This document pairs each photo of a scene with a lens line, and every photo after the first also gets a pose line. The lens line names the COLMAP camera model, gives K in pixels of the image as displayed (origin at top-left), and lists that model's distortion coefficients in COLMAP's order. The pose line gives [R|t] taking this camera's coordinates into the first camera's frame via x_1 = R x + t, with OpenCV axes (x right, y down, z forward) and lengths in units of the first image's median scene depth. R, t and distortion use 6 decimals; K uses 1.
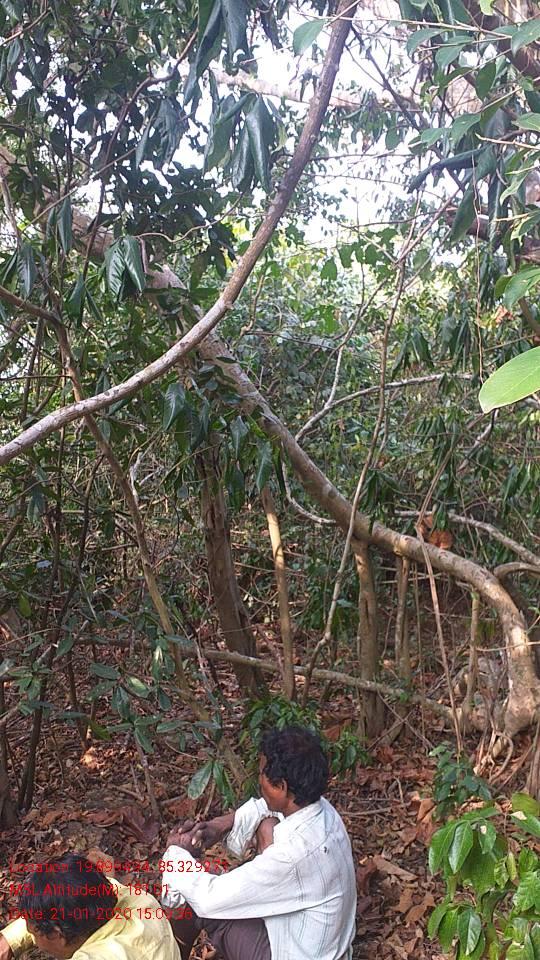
lens RADIAL K [[783.6, 0, 285.3], [0, 783.6, 484.2], [0, 0, 1]] dist [0.024122, -0.022413]
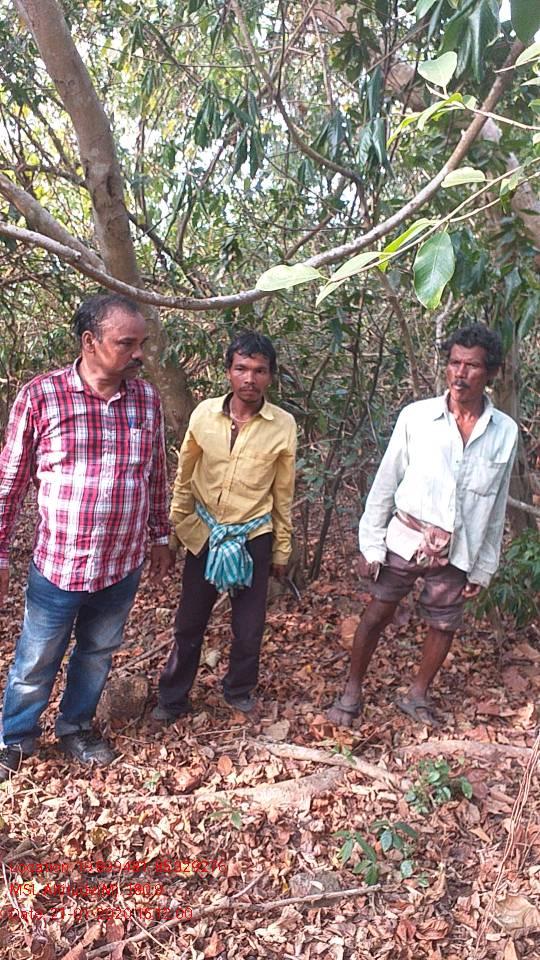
lens RADIAL K [[783.6, 0, 276.9], [0, 783.6, 477.8], [0, 0, 1]] dist [0.024122, -0.022413]
pose [[0.901866, 0.147539, -0.406041, 0.119799], [-0.075002, 0.979076, 0.189168, 0.015745], [0.425454, -0.140150, 0.894062, -0.145506]]
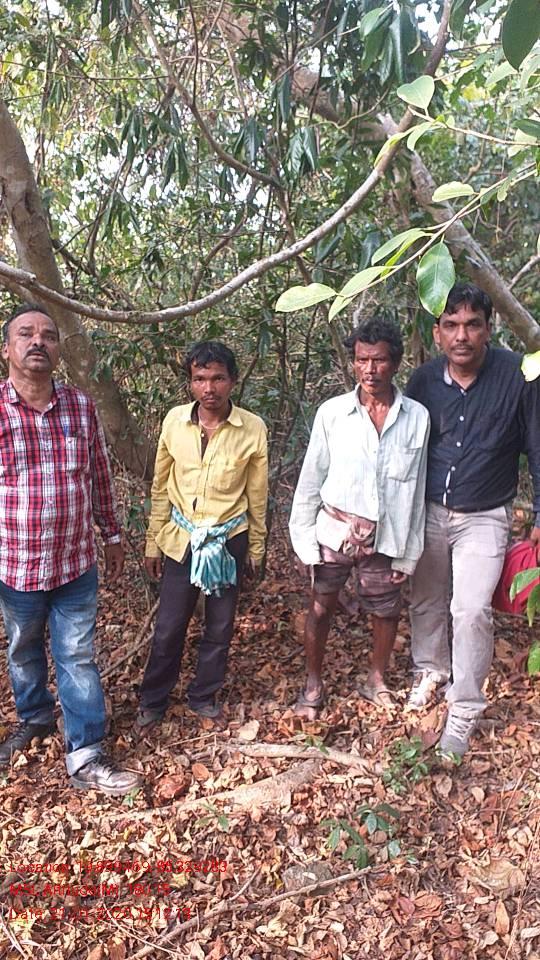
lens RADIAL K [[783.6, 0, 278.5], [0, 783.6, 476.8], [0, 0, 1]] dist [0.024122, -0.022413]
pose [[0.948517, 0.063740, -0.310246, 0.094314], [-0.006610, 0.983311, 0.181811, 0.013902], [0.316657, -0.170400, 0.933109, -0.168164]]
